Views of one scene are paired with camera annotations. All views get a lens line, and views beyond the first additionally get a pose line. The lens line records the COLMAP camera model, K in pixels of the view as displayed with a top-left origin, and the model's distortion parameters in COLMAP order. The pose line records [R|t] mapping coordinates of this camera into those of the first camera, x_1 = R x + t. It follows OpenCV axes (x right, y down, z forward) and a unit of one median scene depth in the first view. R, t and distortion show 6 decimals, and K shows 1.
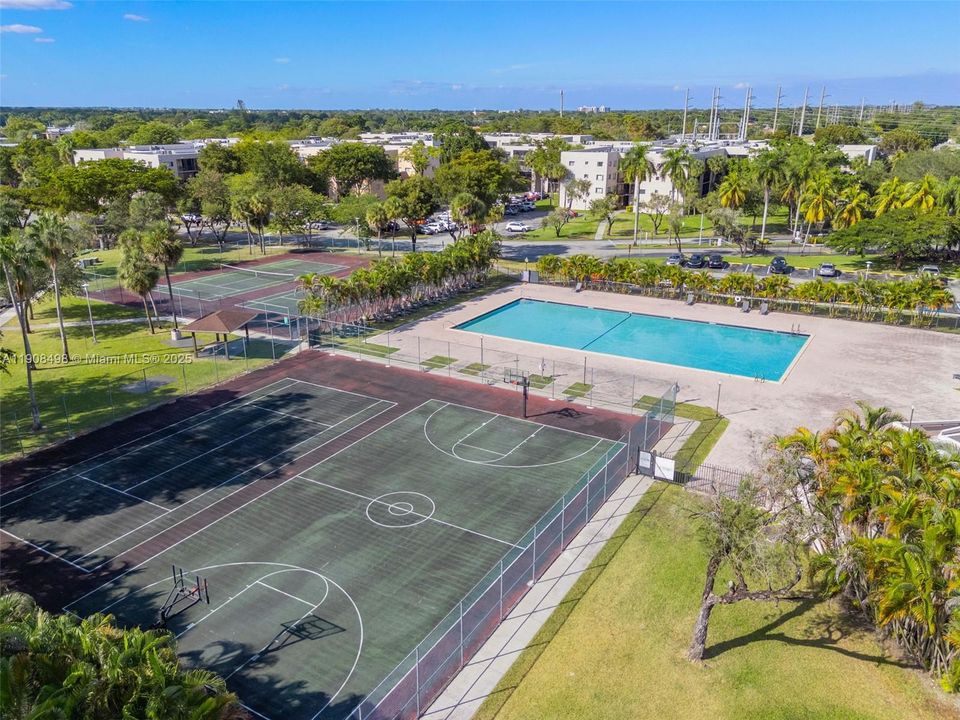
lens RADIAL K [[718.7, 0, 480.9], [0, 718.7, 359.6], [0, 0, 1]] dist [0.075430, -0.002182]
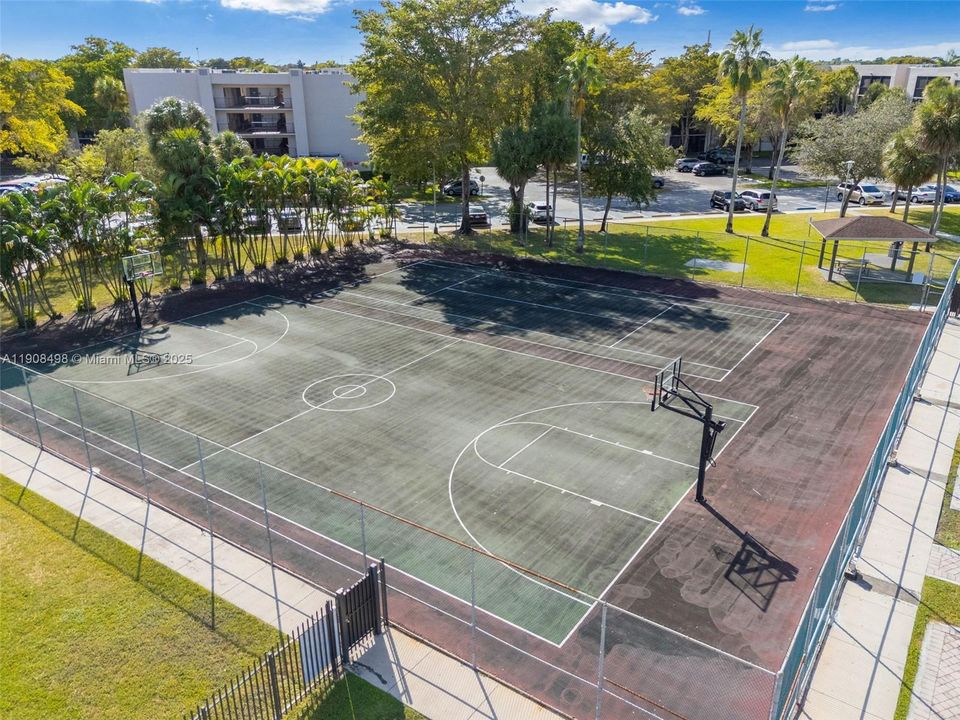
lens RADIAL K [[718.7, 0, 481.6], [0, 718.7, 363.1], [0, 0, 1]] dist [0.075430, -0.002182]
pose [[-0.058026, 0.374775, -0.925298, 0.464268], [-0.309787, 0.874346, 0.373565, -0.118197], [0.949034, 0.308321, 0.065366, 0.878464]]
